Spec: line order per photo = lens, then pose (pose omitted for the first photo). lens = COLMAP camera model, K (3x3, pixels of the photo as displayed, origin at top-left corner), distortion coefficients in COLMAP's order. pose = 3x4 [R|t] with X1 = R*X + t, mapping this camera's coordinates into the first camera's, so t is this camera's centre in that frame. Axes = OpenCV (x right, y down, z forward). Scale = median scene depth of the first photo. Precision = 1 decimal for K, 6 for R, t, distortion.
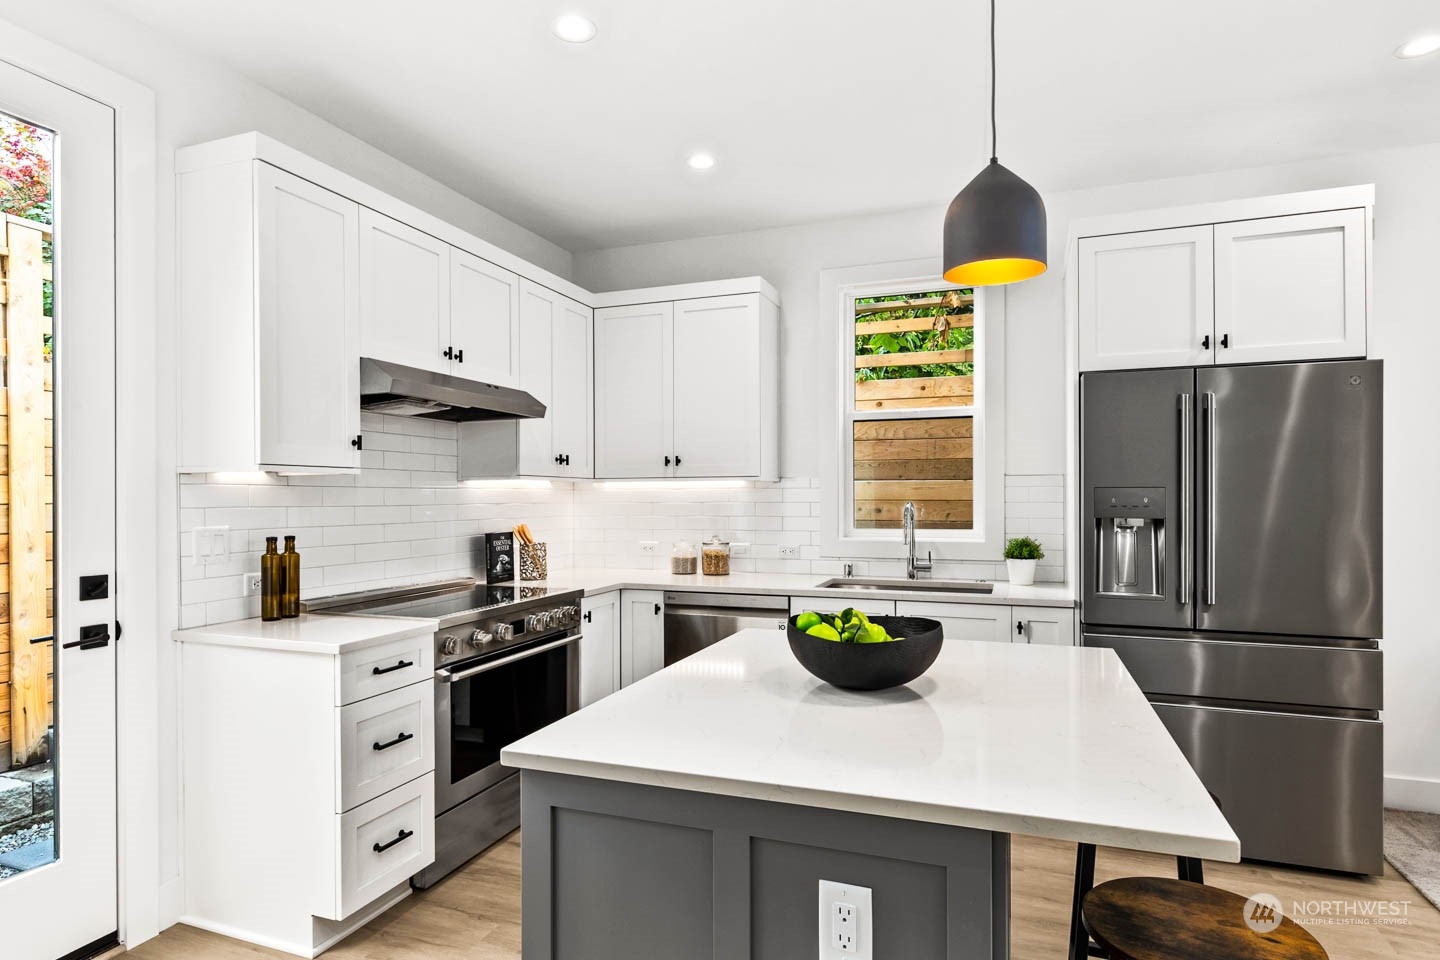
lens RADIAL K [[782.3, 0, 752.0], [0, 782.3, 491.3], [0, 0, 1]] dist [-0.001180, 0.001420]
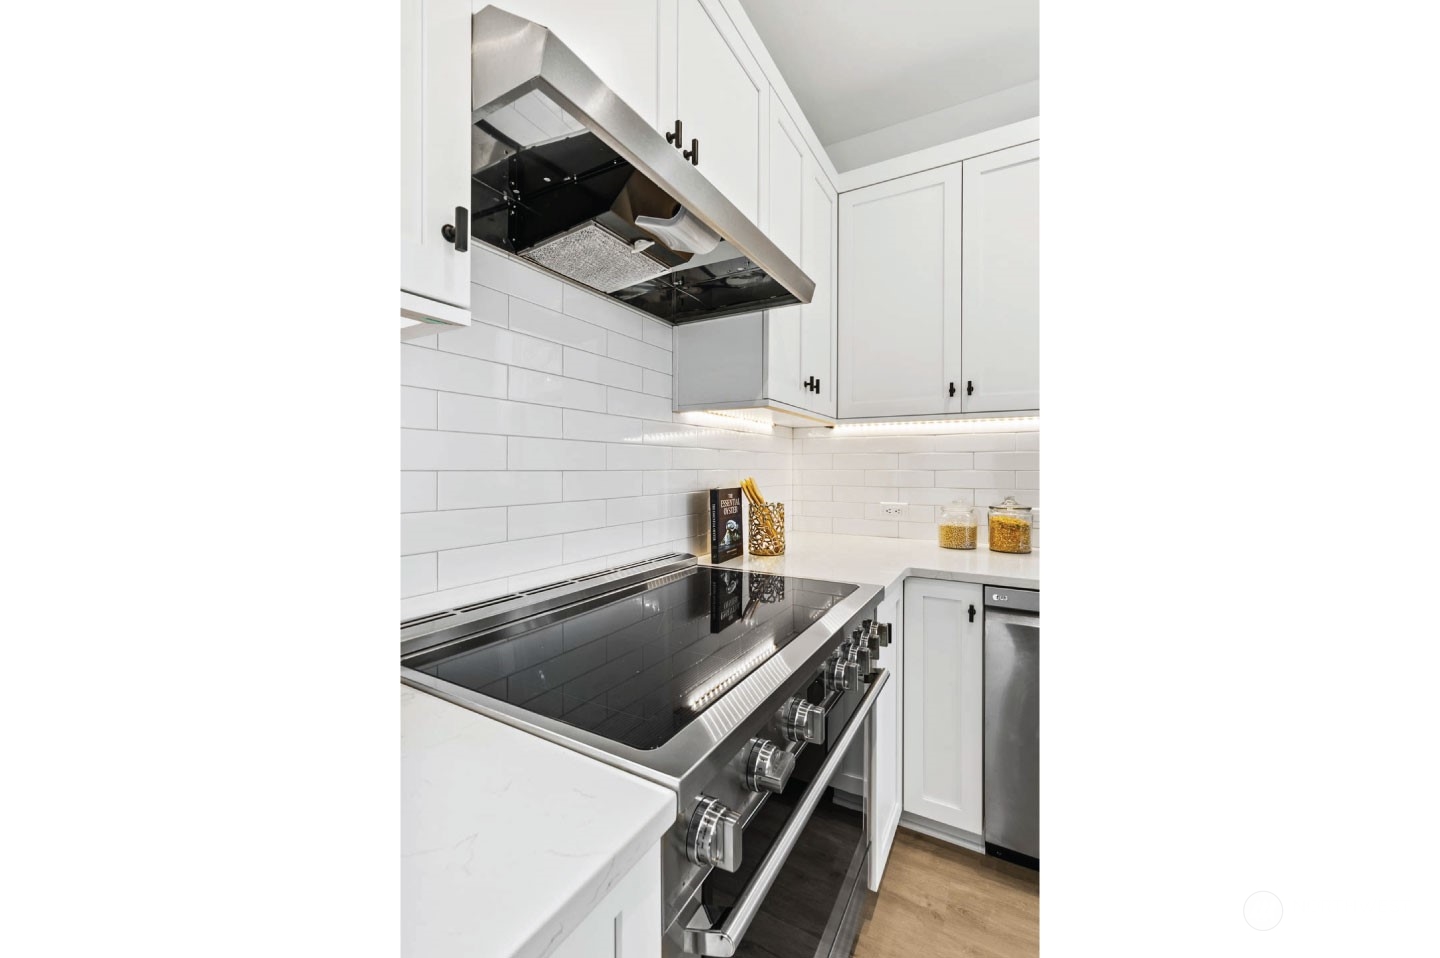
lens RADIAL K [[496.3, 0, 737.6], [0, 496.3, 463.7], [0, 0, 1]] dist [0.000506, 0.000143]
pose [[0.986224, 0.001601, -0.165407, -0.273839], [-0.002443, 0.999985, -0.004892, 0.037186], [0.165396, 0.005229, 0.986213, 0.641528]]
